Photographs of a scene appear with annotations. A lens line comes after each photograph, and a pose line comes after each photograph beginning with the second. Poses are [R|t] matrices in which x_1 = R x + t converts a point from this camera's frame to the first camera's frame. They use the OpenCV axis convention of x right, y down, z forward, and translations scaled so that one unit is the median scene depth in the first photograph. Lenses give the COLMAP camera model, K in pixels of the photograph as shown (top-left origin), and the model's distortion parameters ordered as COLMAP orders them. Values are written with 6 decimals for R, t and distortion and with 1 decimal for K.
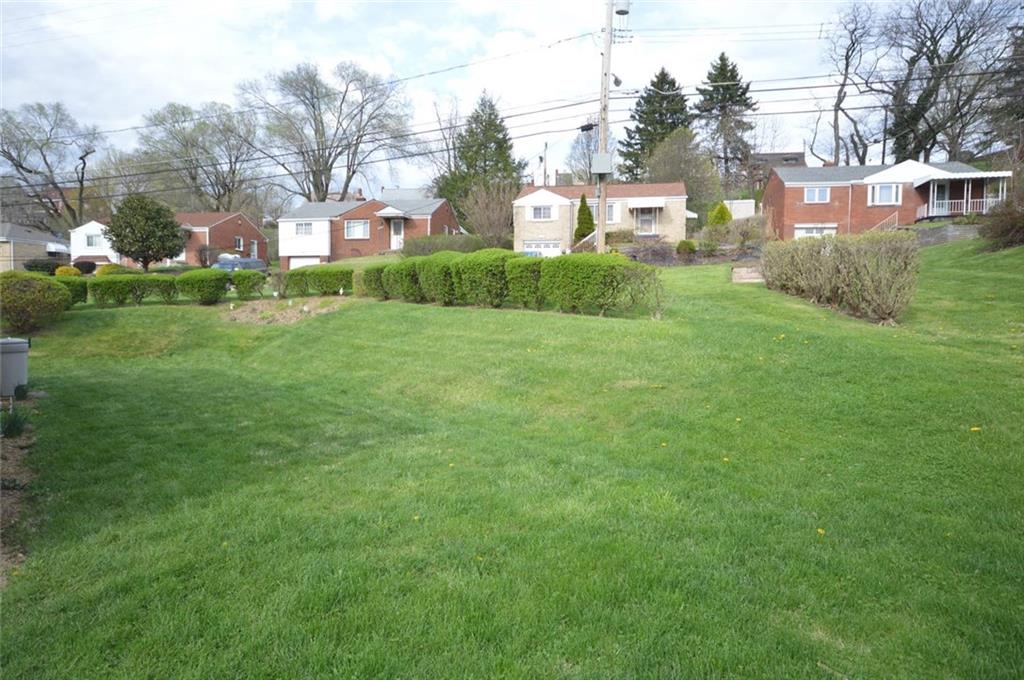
lens RADIAL K [[676.4, 0, 512.9], [0, 676.4, 340.5], [0, 0, 1]] dist [0.006969, 0.005049]
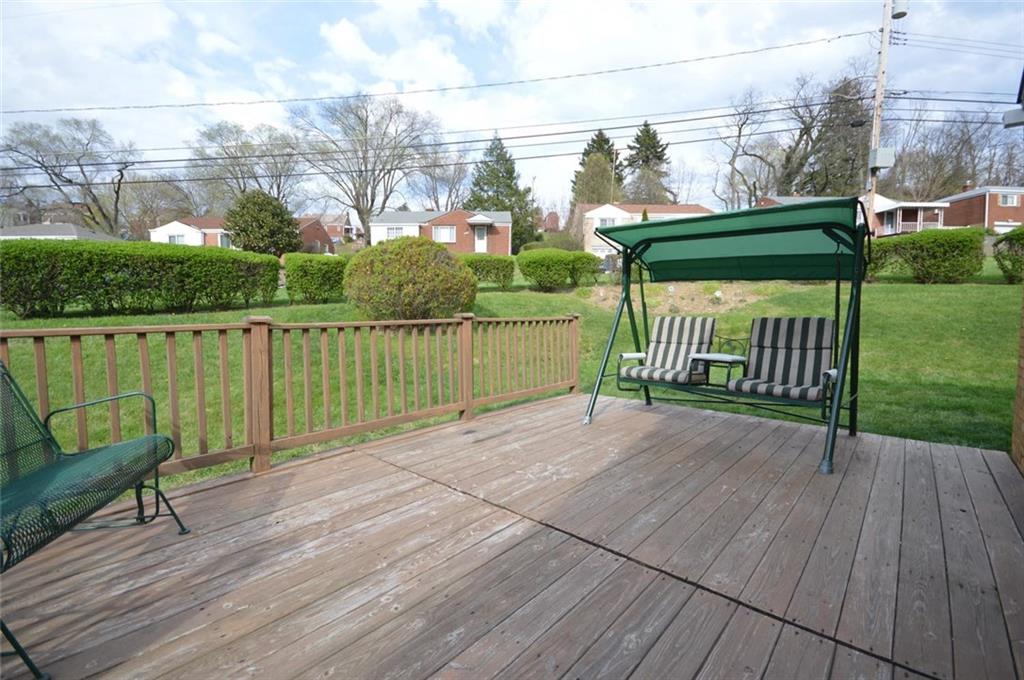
lens RADIAL K [[457.5, 0, 513.2], [0, 457.5, 340.7], [0, 0, 1]] dist [-0.013277, -0.001067]
pose [[0.974462, -0.024503, 0.223210, -0.210599], [0.018446, 0.999404, 0.029181, -0.003760], [-0.223792, -0.024319, 0.974334, 0.157822]]
